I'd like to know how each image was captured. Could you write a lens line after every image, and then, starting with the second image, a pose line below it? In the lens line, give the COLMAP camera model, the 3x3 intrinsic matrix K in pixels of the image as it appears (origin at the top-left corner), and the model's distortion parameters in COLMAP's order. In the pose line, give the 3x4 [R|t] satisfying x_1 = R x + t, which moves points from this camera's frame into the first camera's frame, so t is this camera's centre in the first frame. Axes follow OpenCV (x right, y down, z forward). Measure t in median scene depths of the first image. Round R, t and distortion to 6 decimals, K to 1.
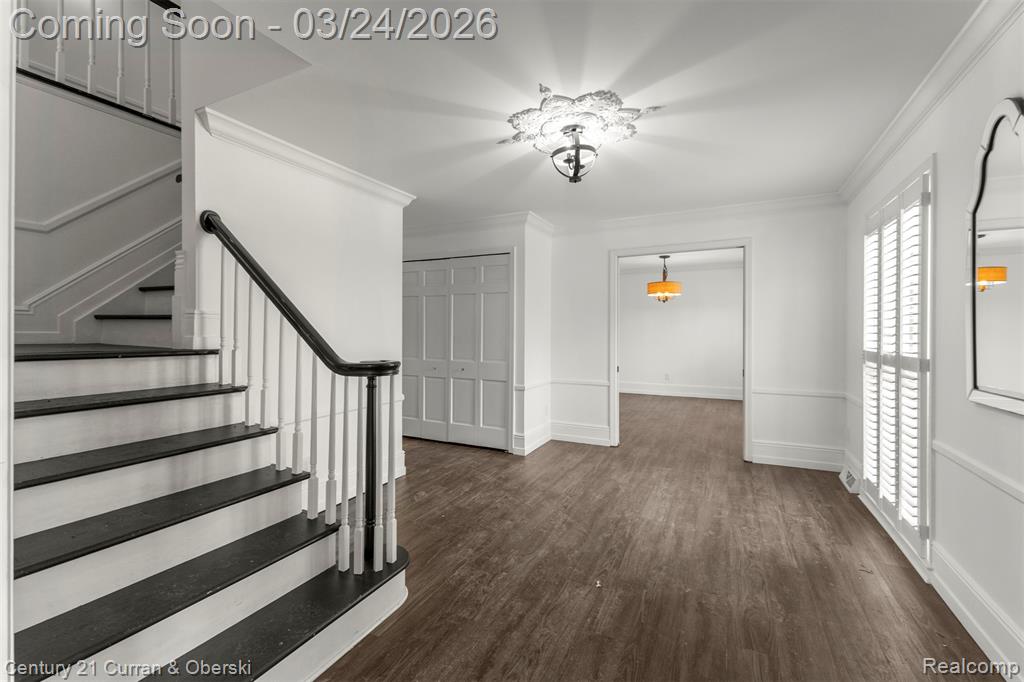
lens RADIAL K [[447.9, 0, 511.6], [0, 447.9, 339.4], [0, 0, 1]] dist [0.001019, -0.000050]
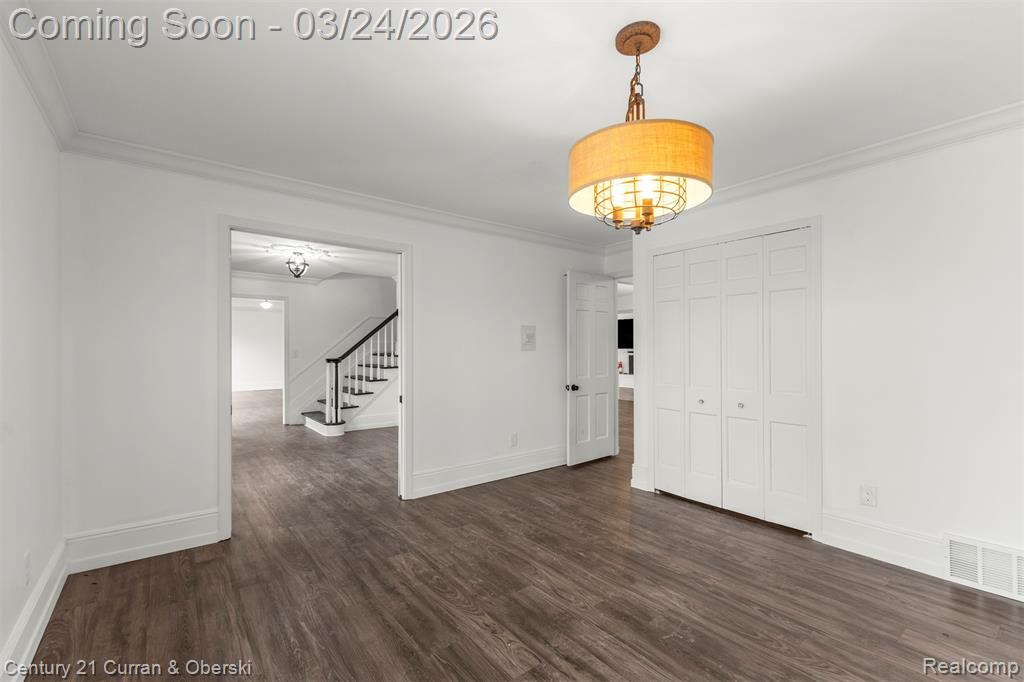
lens RADIAL K [[447.9, 0, 511.6], [0, 447.9, 339.4], [0, 0, 1]] dist [0.001019, -0.000050]
pose [[-0.442201, -0.010588, -0.896853, 1.088726], [-0.008261, 0.999936, -0.007732, -0.040492], [0.896878, 0.003990, -0.442260, 1.939731]]
